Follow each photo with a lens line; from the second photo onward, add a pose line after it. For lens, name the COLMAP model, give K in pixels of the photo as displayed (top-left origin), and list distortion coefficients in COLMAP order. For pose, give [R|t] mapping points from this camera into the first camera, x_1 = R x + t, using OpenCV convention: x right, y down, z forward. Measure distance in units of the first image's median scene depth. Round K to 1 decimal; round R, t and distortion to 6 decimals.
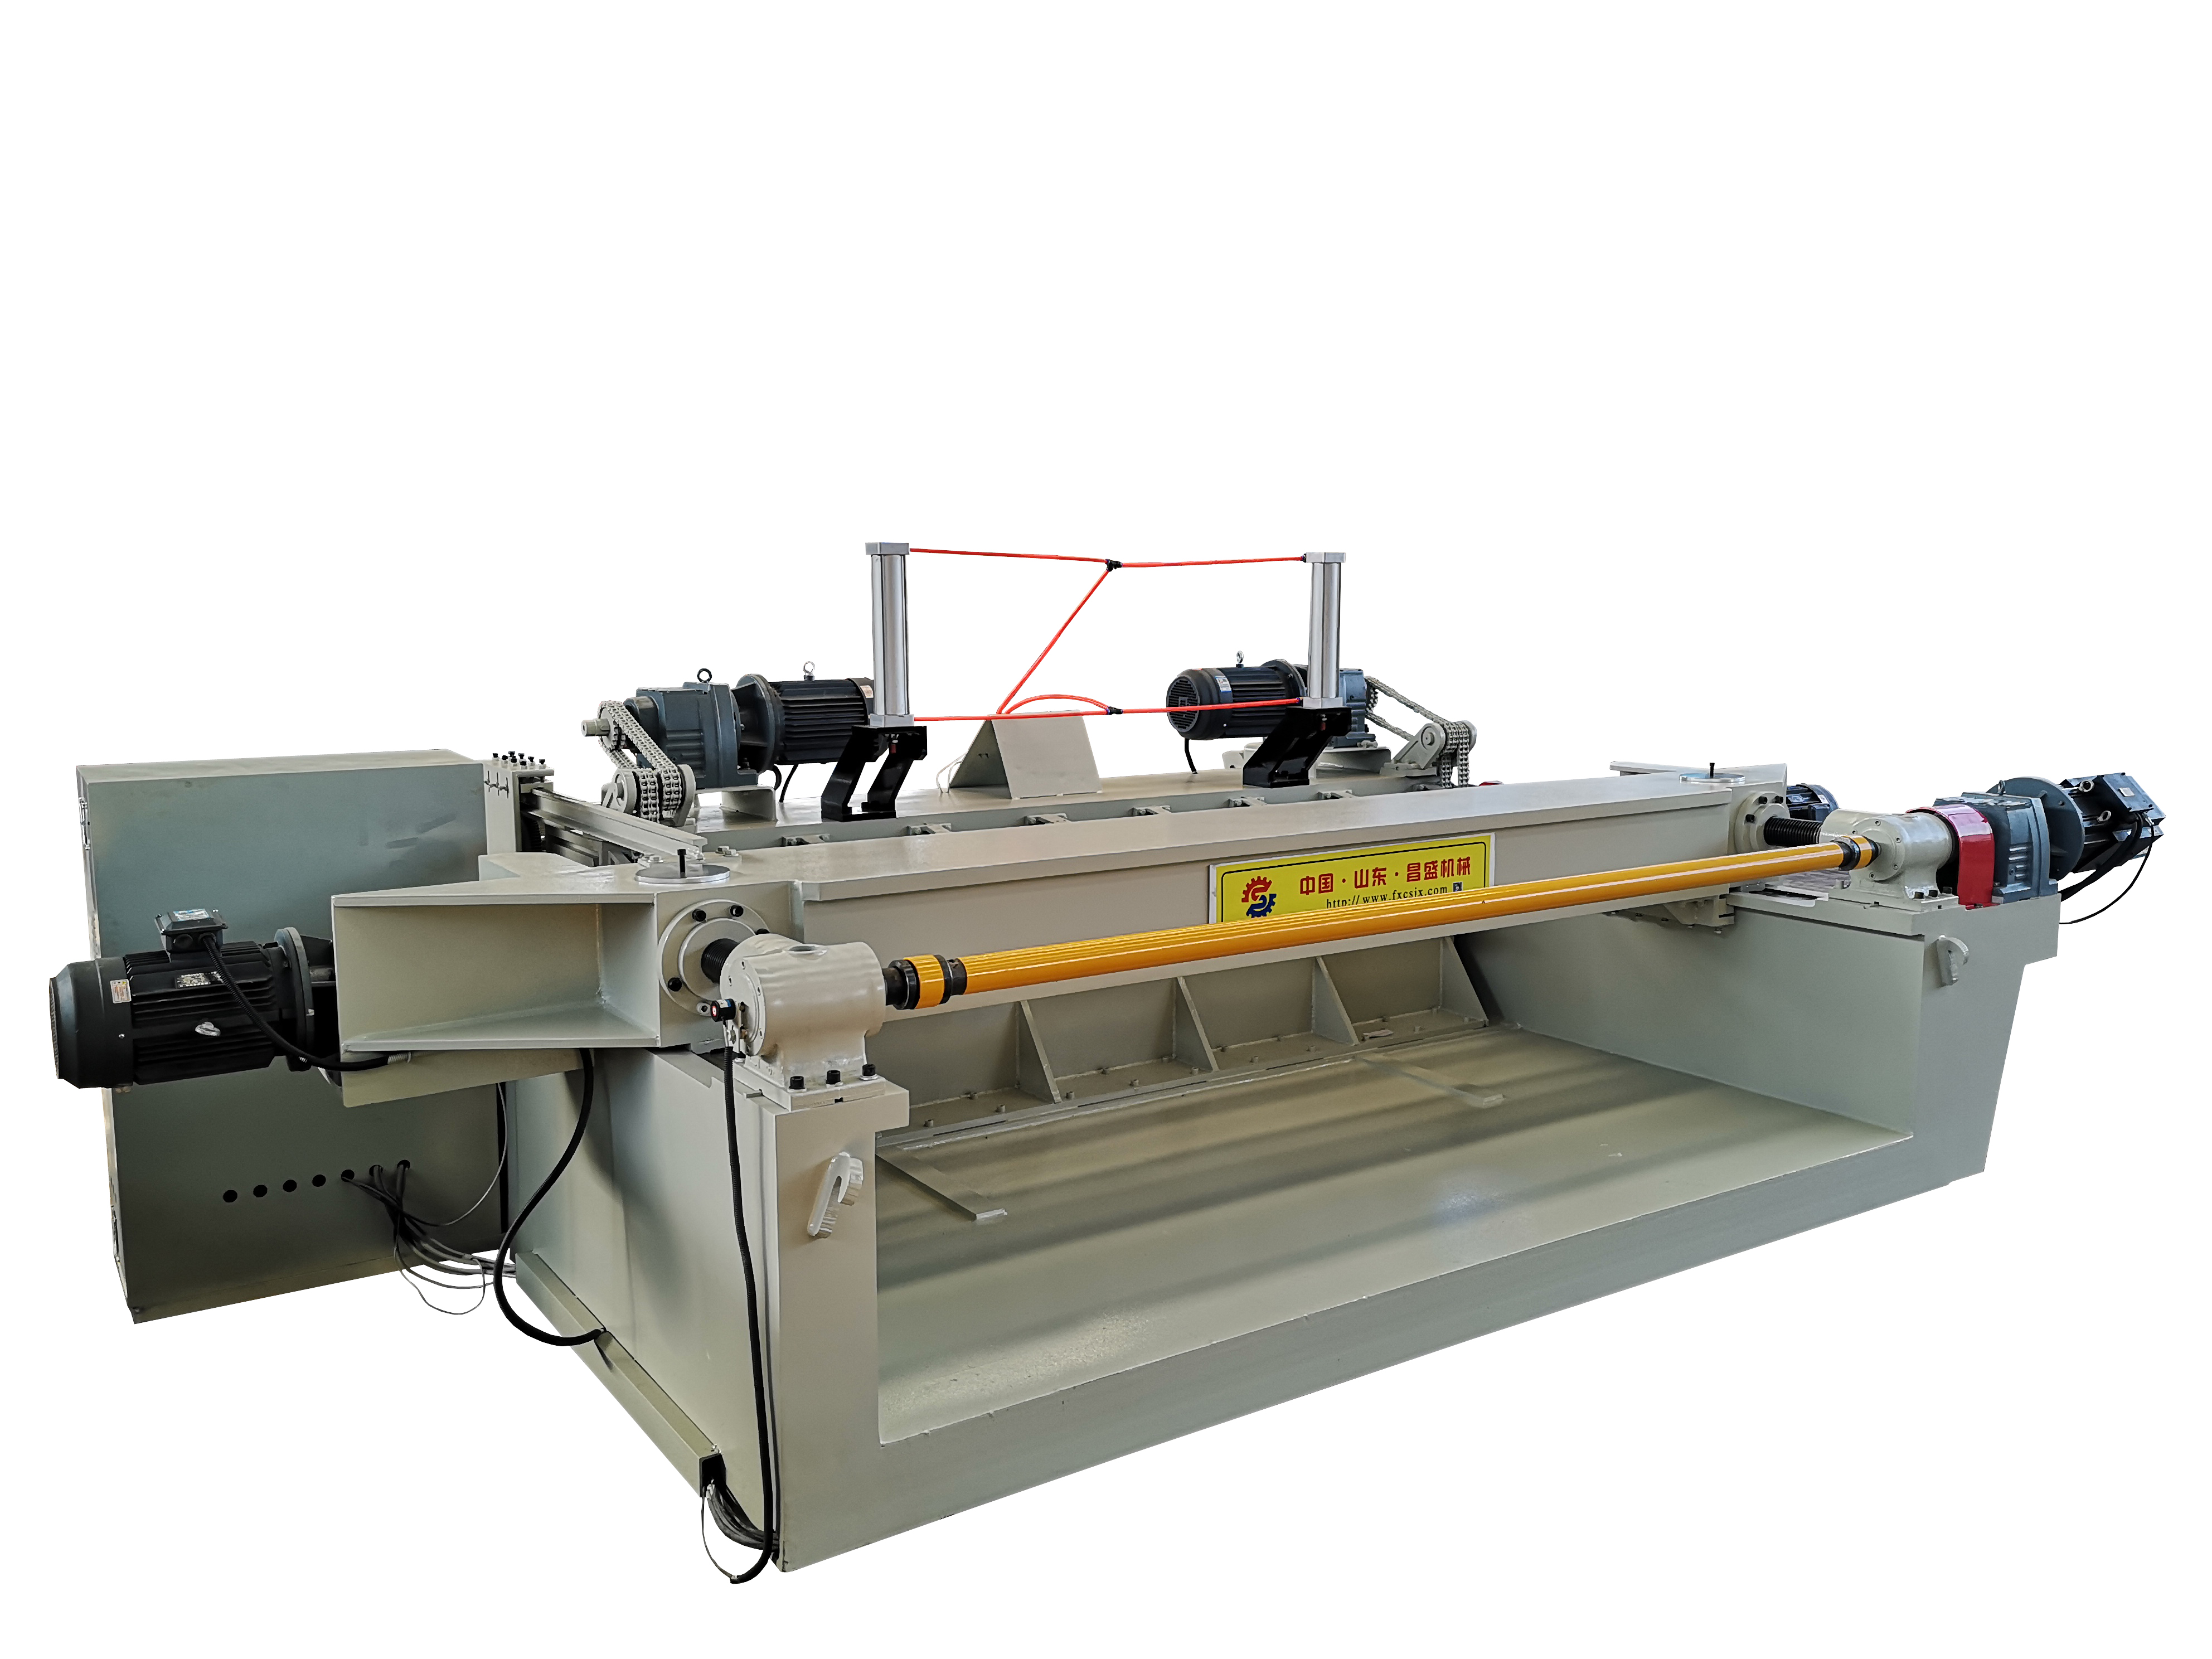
lens RADIAL K [[1736.2, 0, 1061.6], [0, 1736.2, 854.3], [0, 0, 1]] dist [0.036065, 0.002543]
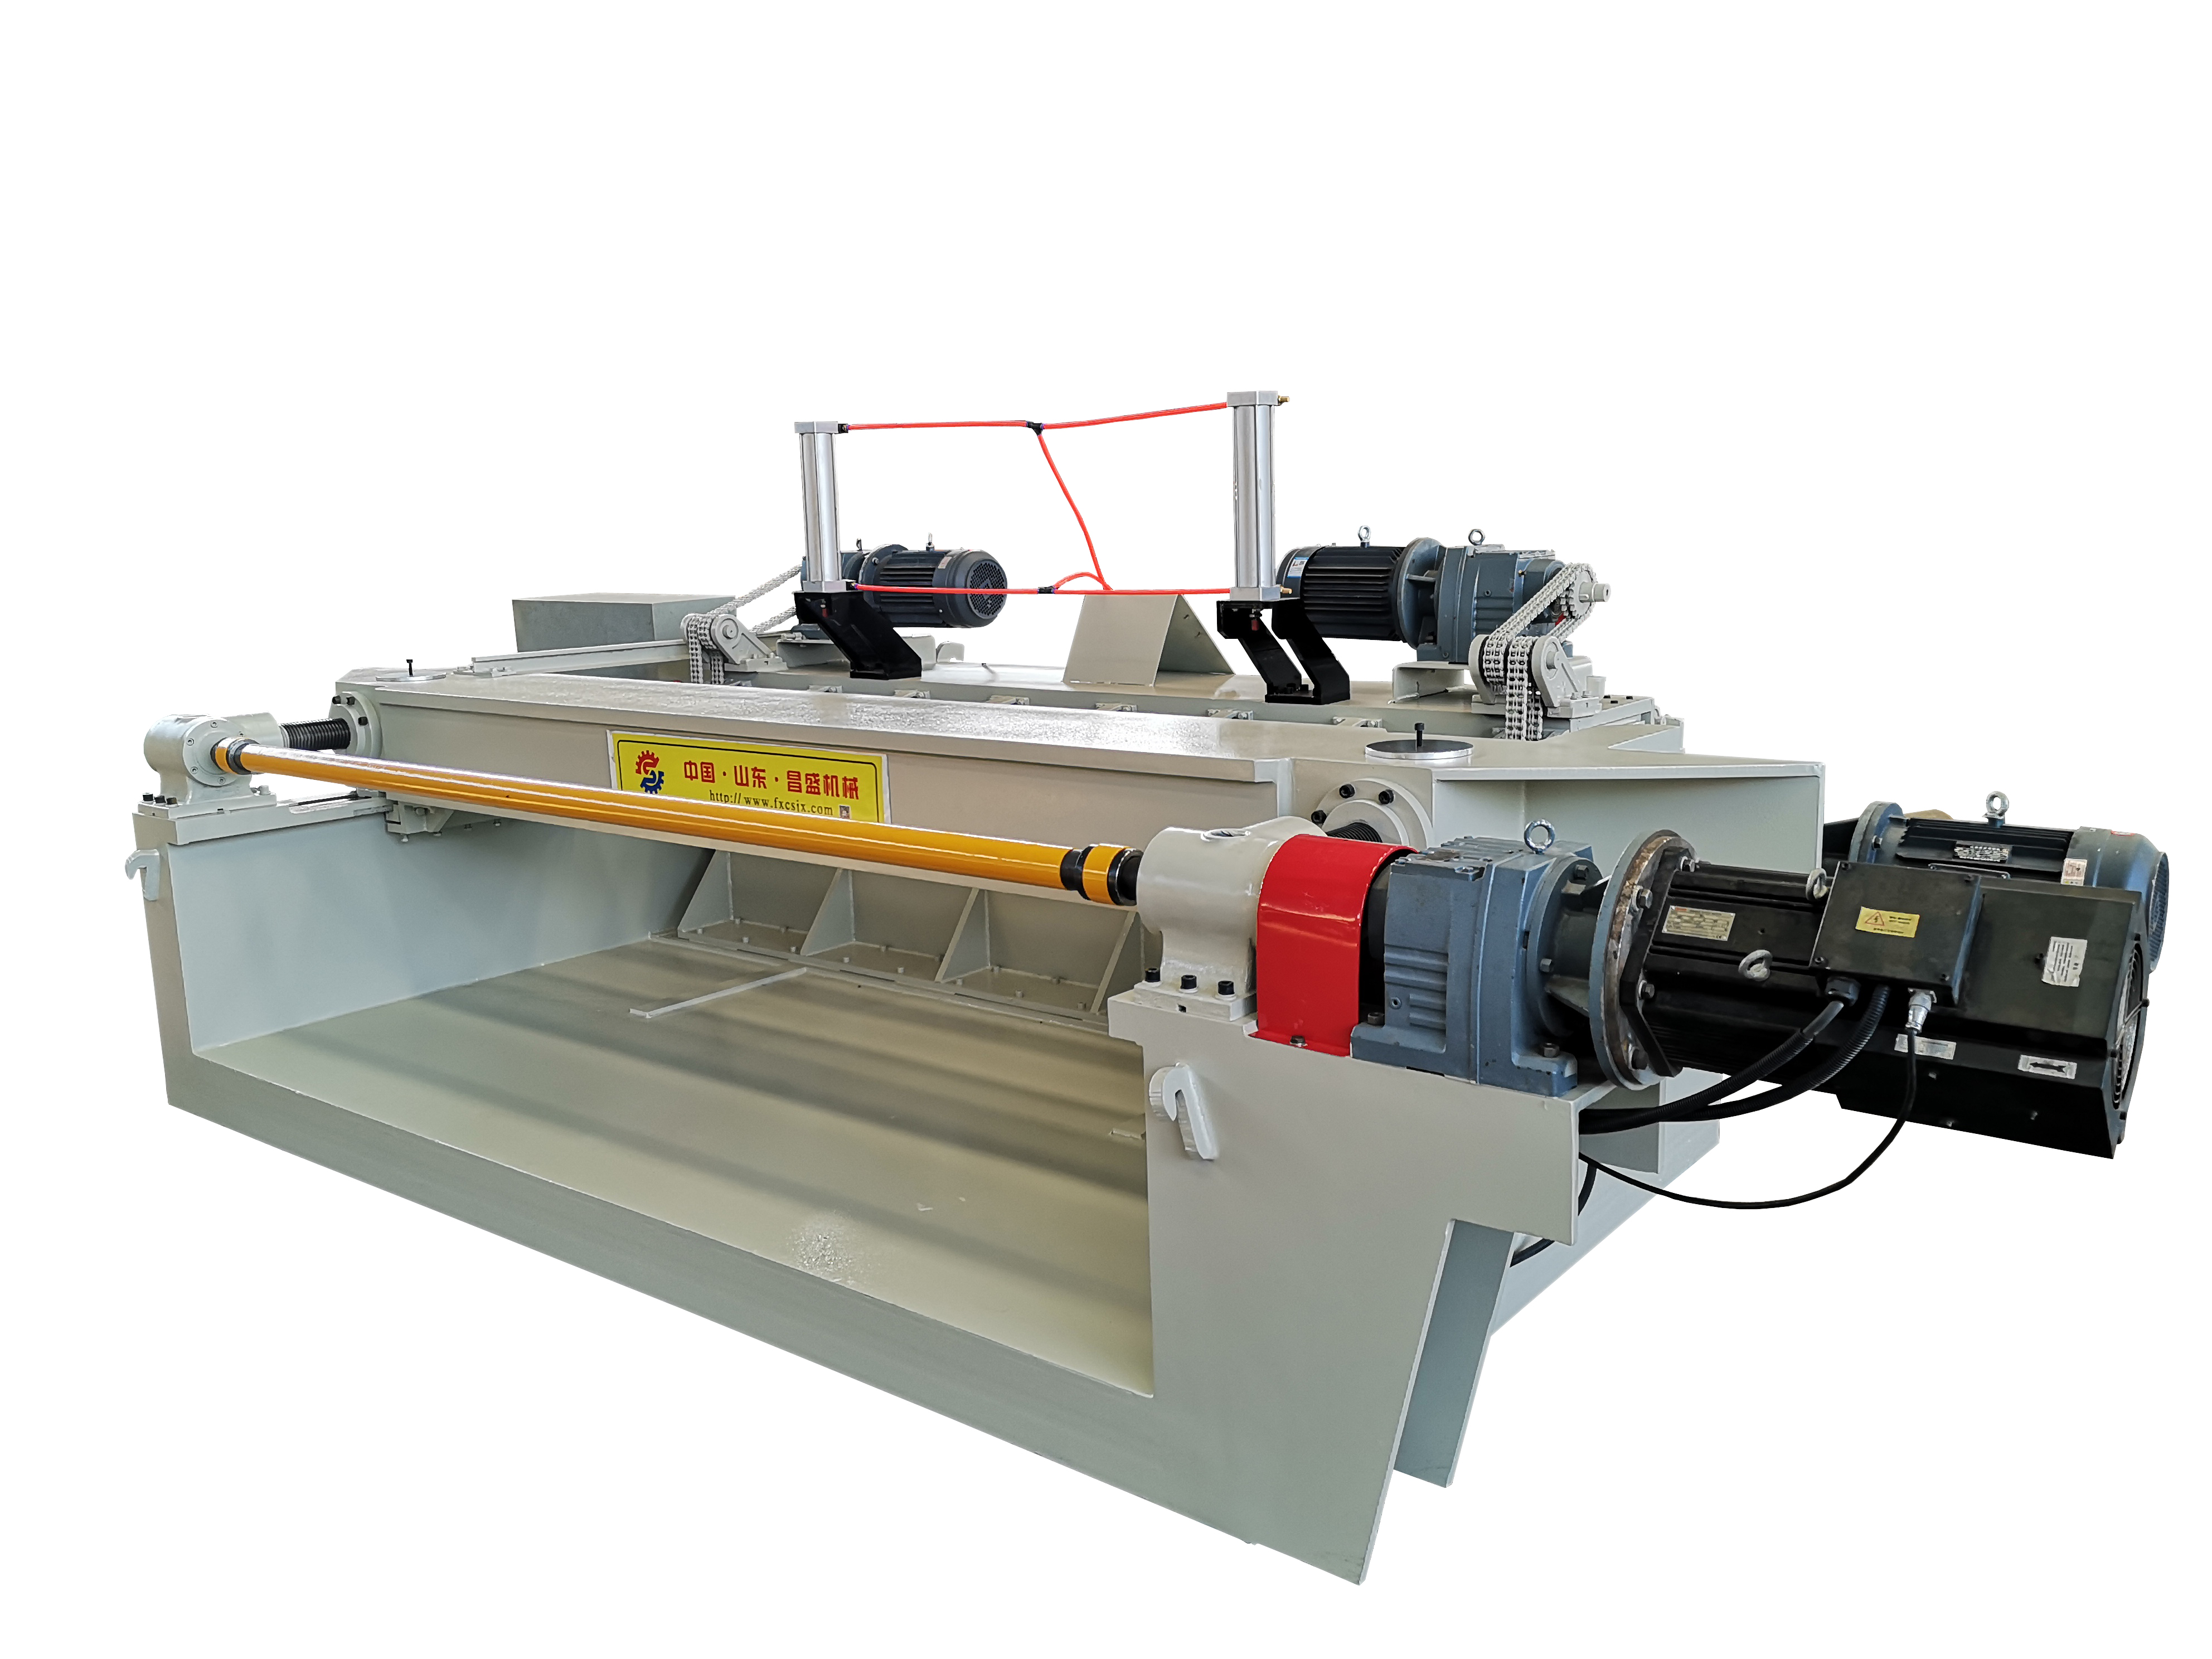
lens RADIAL K [[1736.2, 0, 1075.3], [0, 1736.2, 785.8], [0, 0, 1]] dist [0.036065, 0.002543]
pose [[0.317127, 0.149742, -0.936487, 1.068266], [-0.106719, 0.986819, 0.121651, -0.108957], [0.942360, 0.061362, 0.328927, 0.852458]]
